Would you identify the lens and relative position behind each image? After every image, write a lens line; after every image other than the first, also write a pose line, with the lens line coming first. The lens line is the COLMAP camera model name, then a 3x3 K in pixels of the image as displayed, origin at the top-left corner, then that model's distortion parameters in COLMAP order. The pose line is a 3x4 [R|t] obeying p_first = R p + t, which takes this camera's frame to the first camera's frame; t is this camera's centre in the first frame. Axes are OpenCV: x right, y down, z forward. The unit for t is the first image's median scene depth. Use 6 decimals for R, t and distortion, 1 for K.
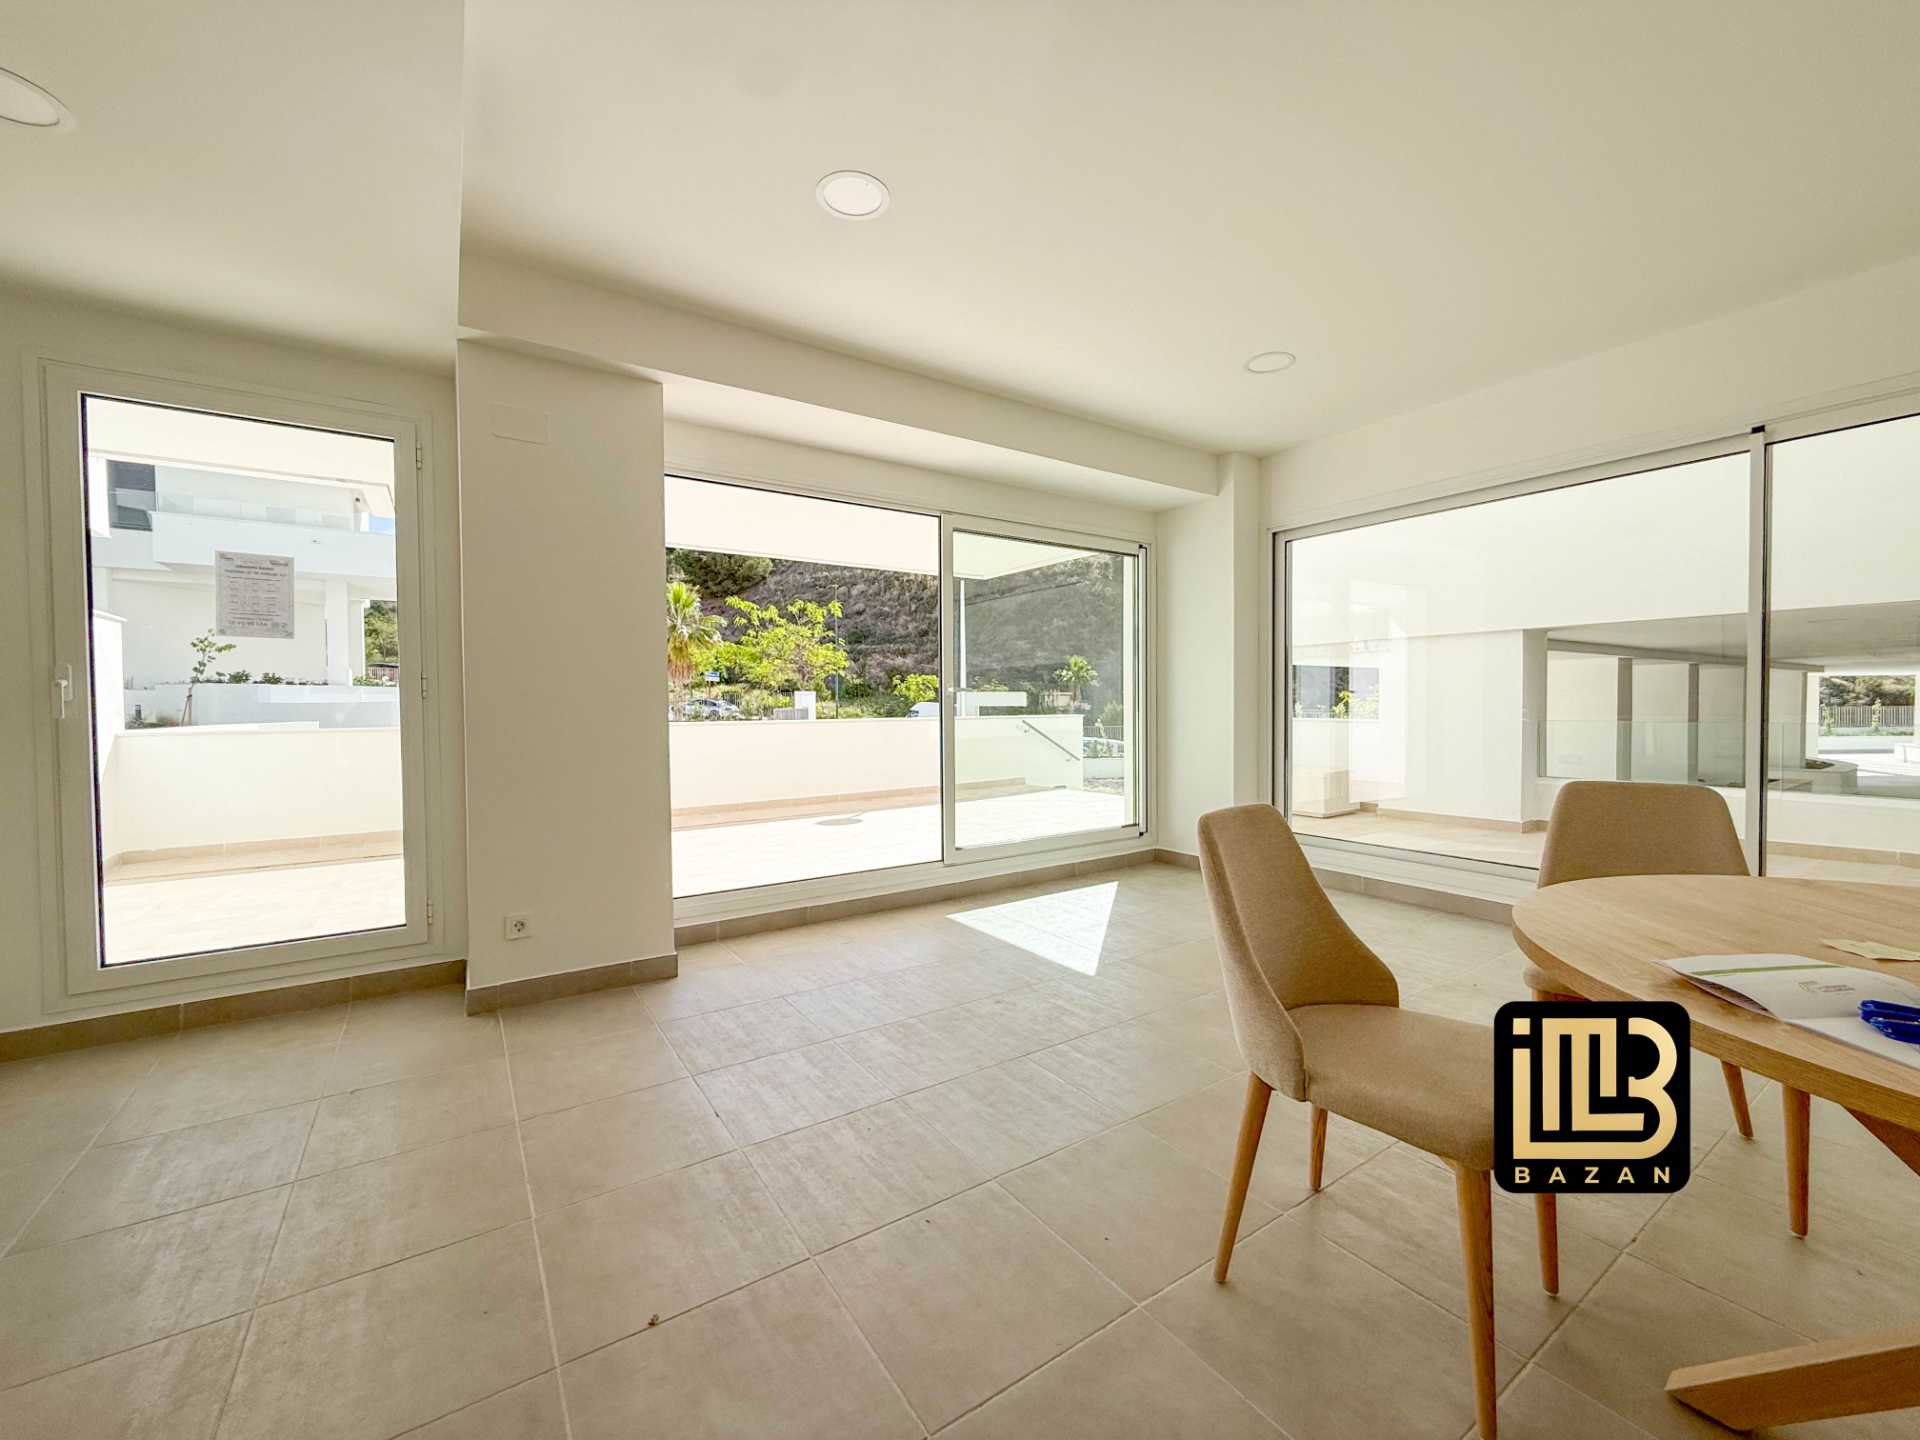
lens RADIAL K [[761.3, 0, 979.4], [0, 761.3, 726.6], [0, 0, 1]] dist [0.000222, -0.000265]
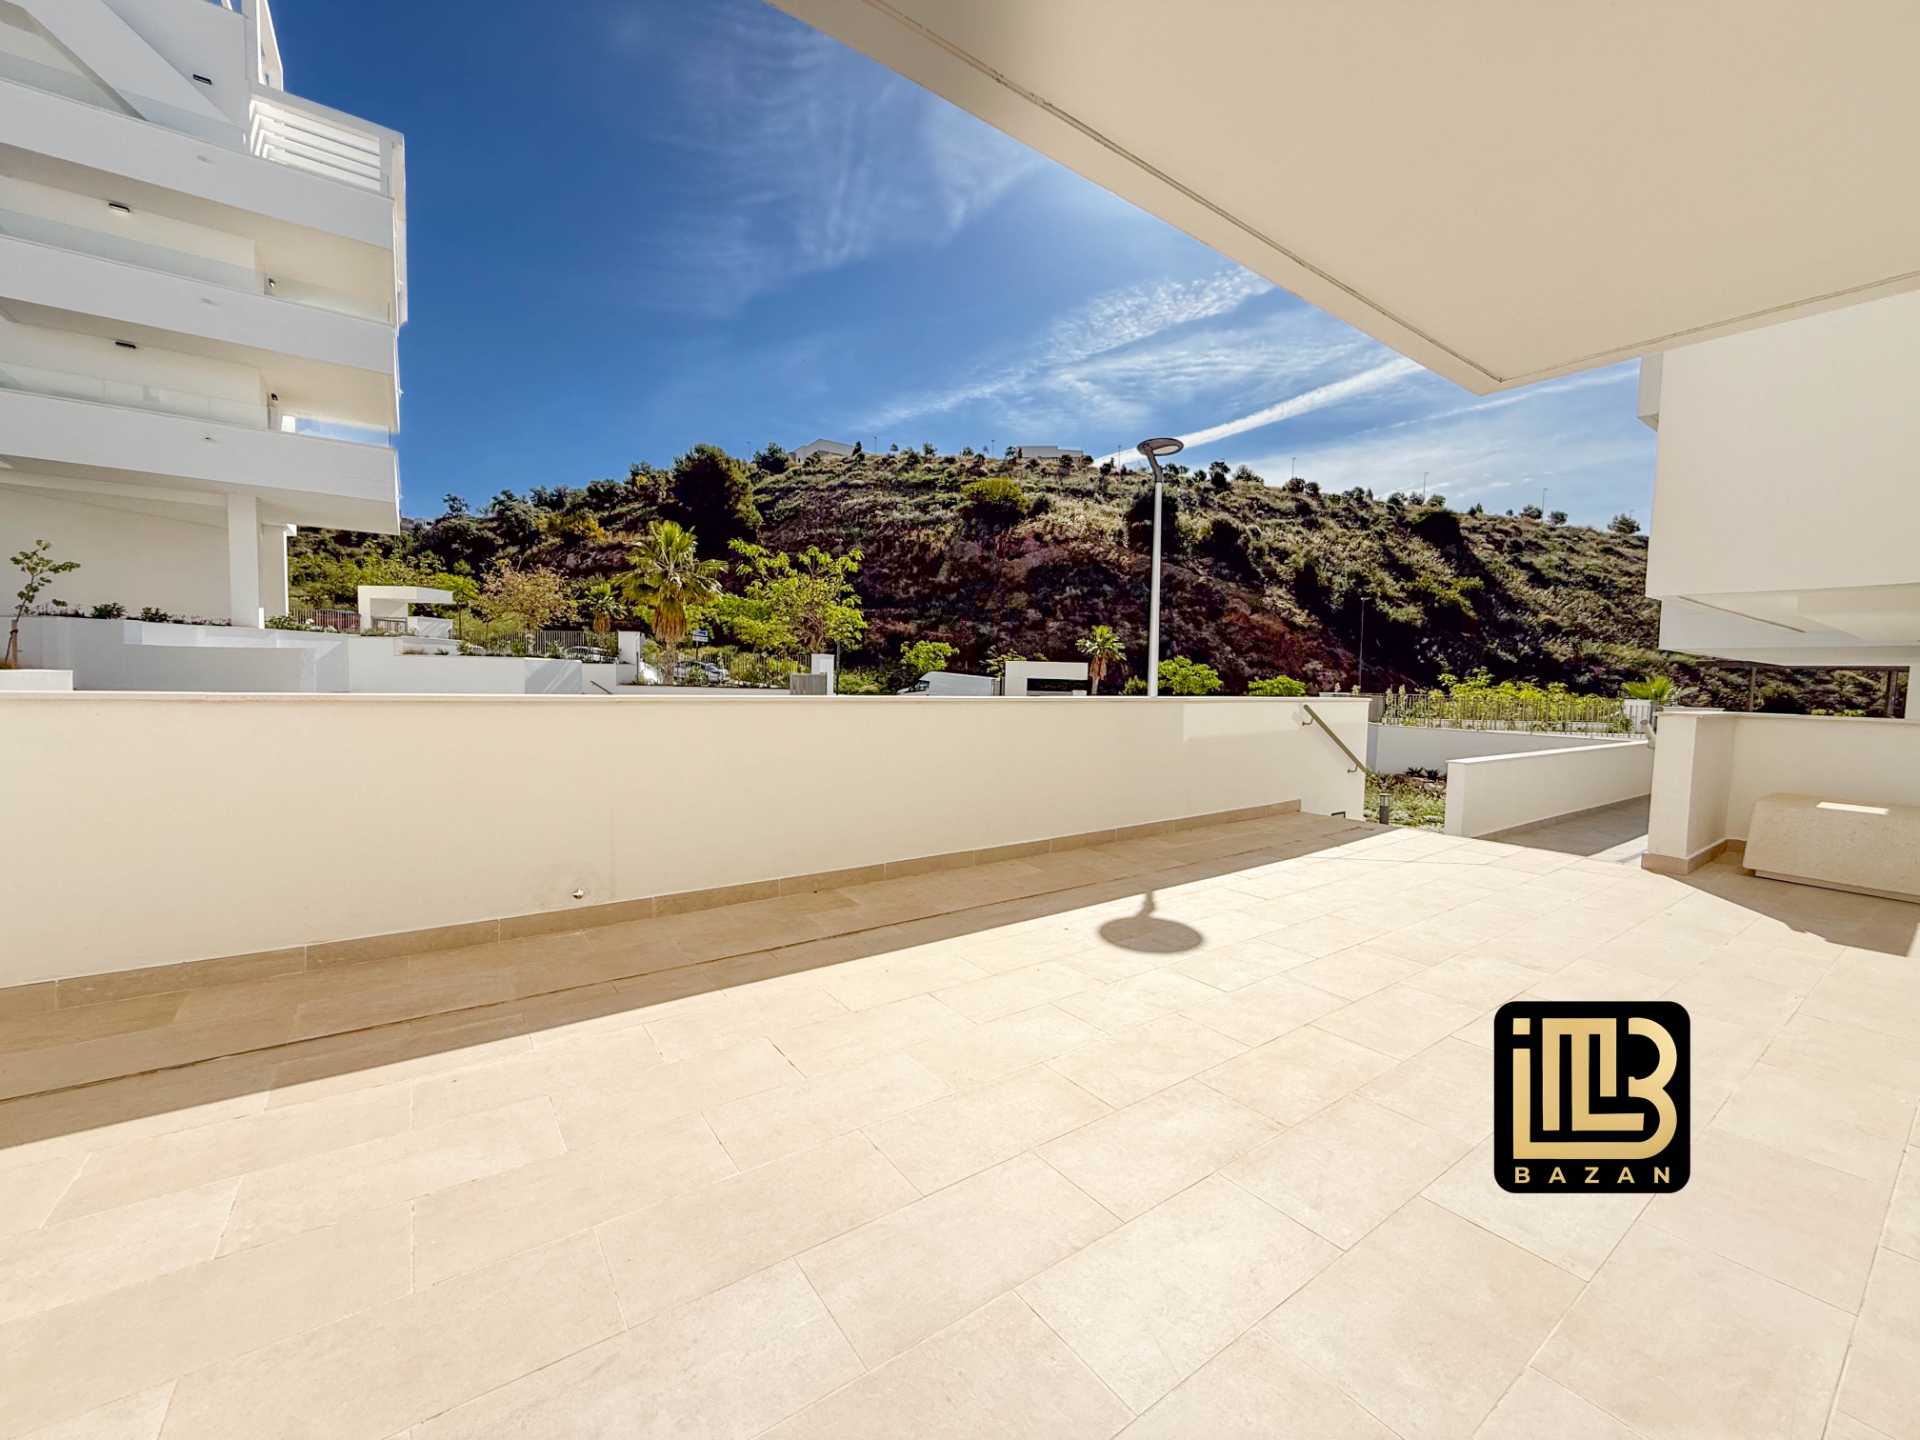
lens RADIAL K [[761.3, 0, 972.2], [0, 761.3, 720.6], [0, 0, 1]] dist [0.000222, -0.000265]
pose [[0.999332, 0.029671, 0.021321, -0.068049], [-0.030269, 0.999141, 0.028290, -0.001493], [-0.020464, -0.028916, 0.999372, 0.132332]]
